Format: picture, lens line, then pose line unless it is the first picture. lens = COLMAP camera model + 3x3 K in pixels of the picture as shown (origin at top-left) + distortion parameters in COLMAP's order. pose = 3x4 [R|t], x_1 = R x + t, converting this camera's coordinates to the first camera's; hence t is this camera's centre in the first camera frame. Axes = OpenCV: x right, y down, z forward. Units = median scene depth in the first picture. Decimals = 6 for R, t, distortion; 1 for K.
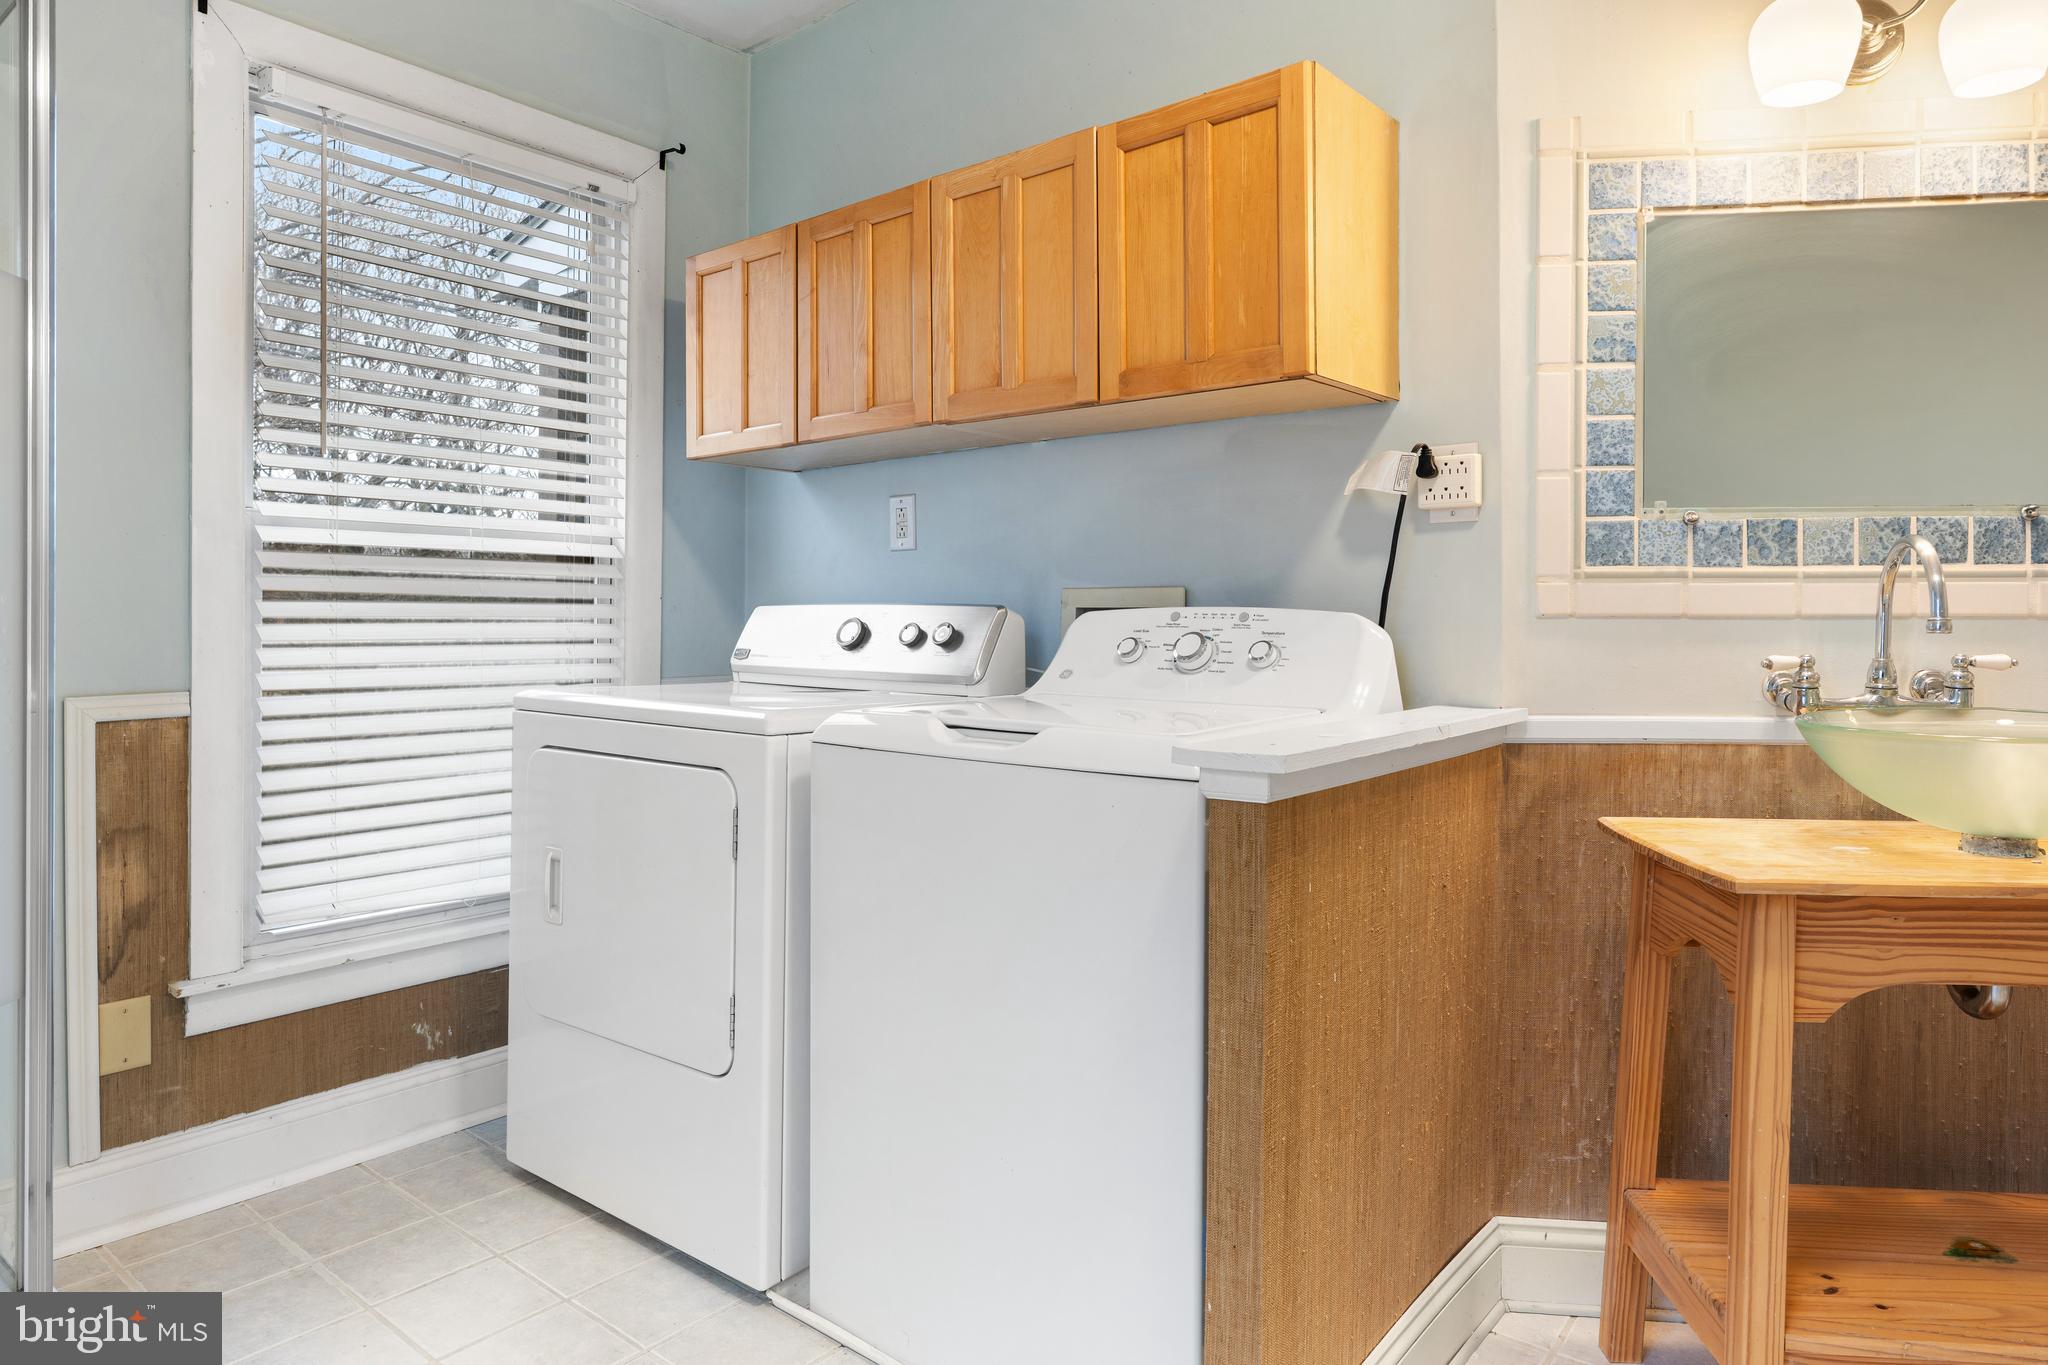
lens RADIAL K [[1222.3, 0, 1044.0], [0, 1222.3, 619.6], [0, 0, 1]] dist [-0.004347, 0.001382]
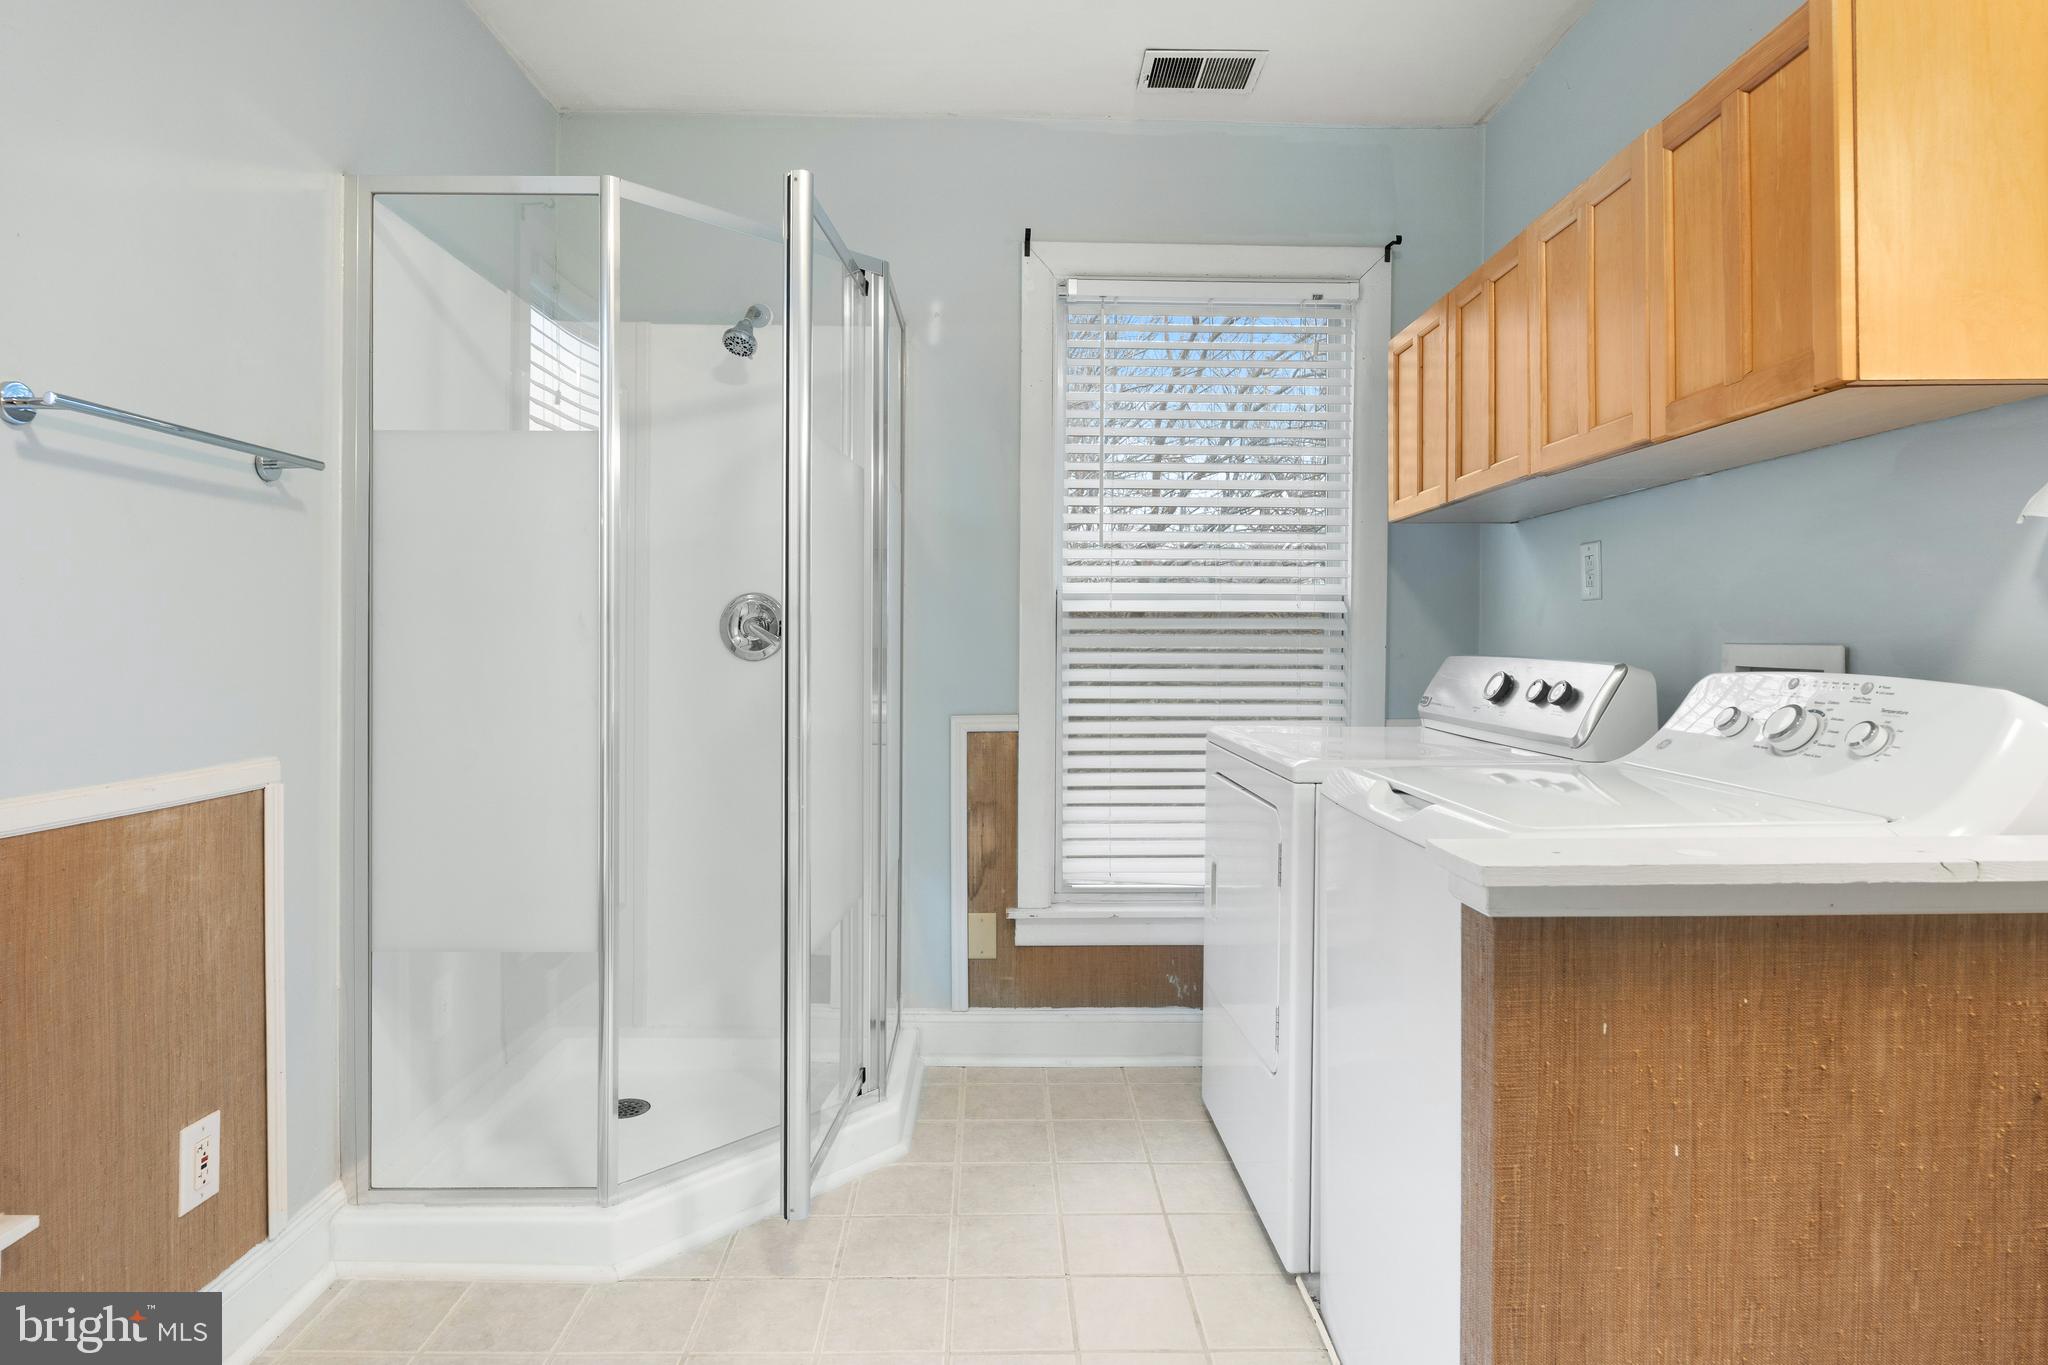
lens RADIAL K [[1108.1, 0, 1009.4], [0, 1108.1, 640.7], [0, 0, 1]] dist [-0.007230, 0.000625]
pose [[0.644587, -0.001281, -0.764530, 0.328625], [0.000106, 0.999999, -0.001586, -0.029417], [0.764531, 0.000941, 0.644587, 0.119043]]
